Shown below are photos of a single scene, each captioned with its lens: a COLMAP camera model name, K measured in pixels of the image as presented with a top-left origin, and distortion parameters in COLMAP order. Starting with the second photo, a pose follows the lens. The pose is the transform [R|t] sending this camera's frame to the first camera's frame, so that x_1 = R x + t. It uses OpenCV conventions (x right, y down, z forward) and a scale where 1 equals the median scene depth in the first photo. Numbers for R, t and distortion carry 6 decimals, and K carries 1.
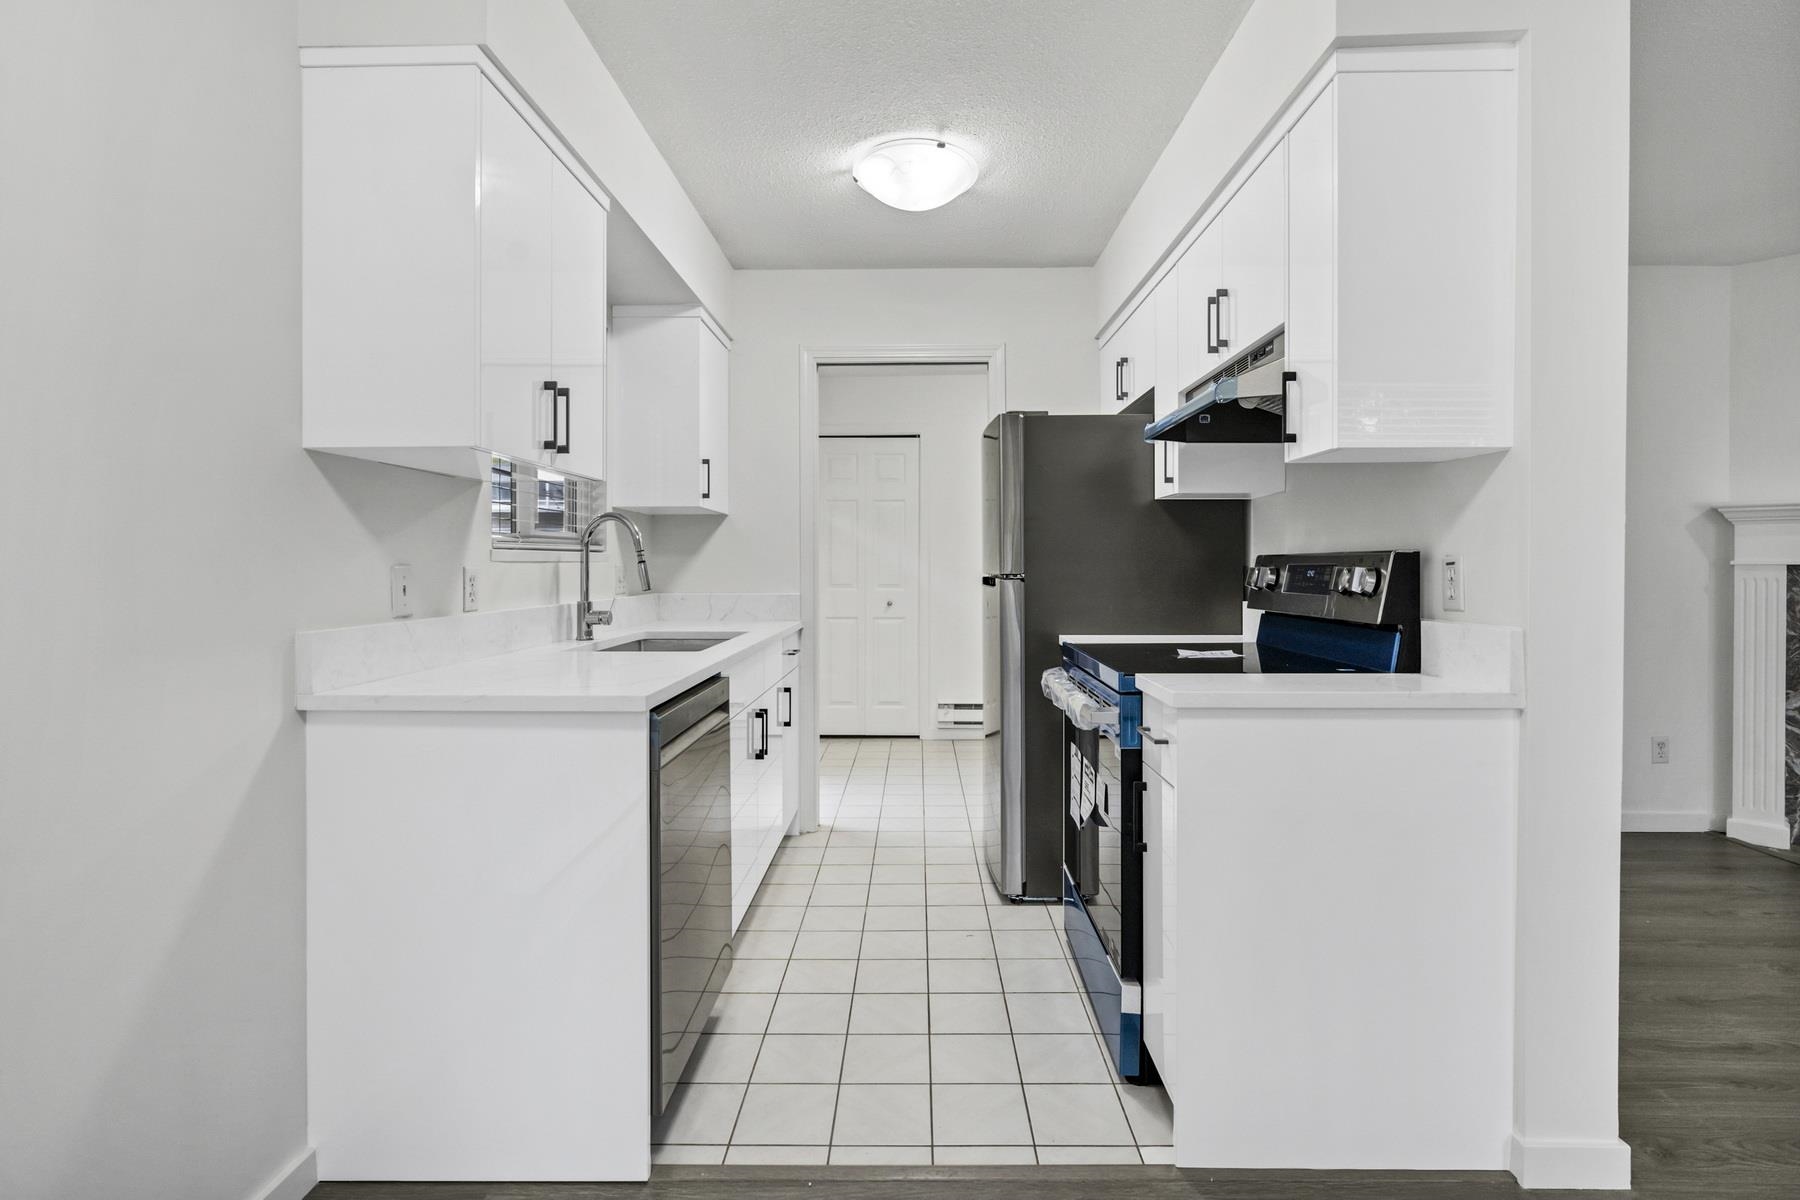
lens RADIAL K [[861.2, 0, 892.3], [0, 861.2, 572.0], [0, 0, 1]] dist [-0.000481, -0.000319]
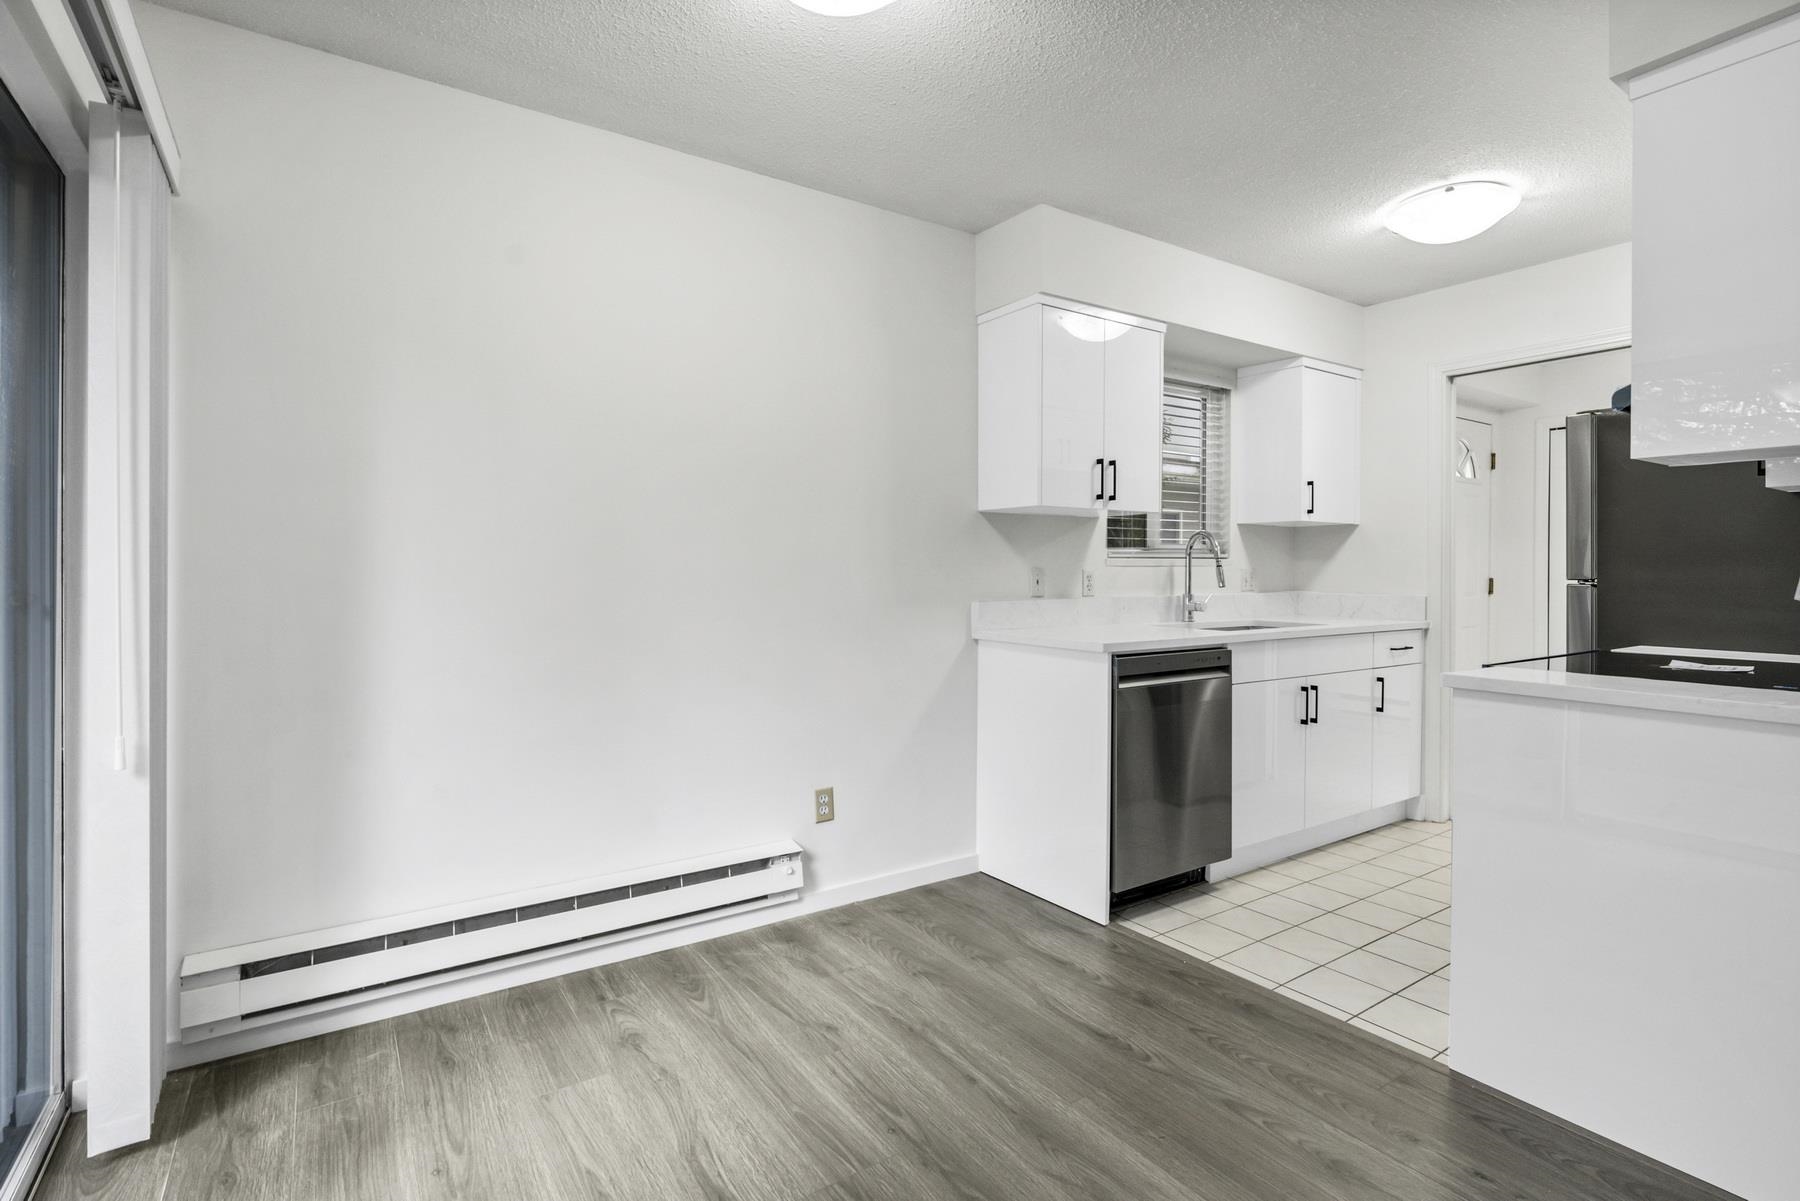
lens RADIAL K [[861.2, 0, 904.0], [0, 861.2, 583.2], [0, 0, 1]] dist [-0.000481, -0.000319]
pose [[0.582797, 0.016317, -0.812454, 0.557722], [-0.008220, 0.999866, 0.014184, -0.000429], [0.812576, -0.001588, 0.582853, -0.213175]]
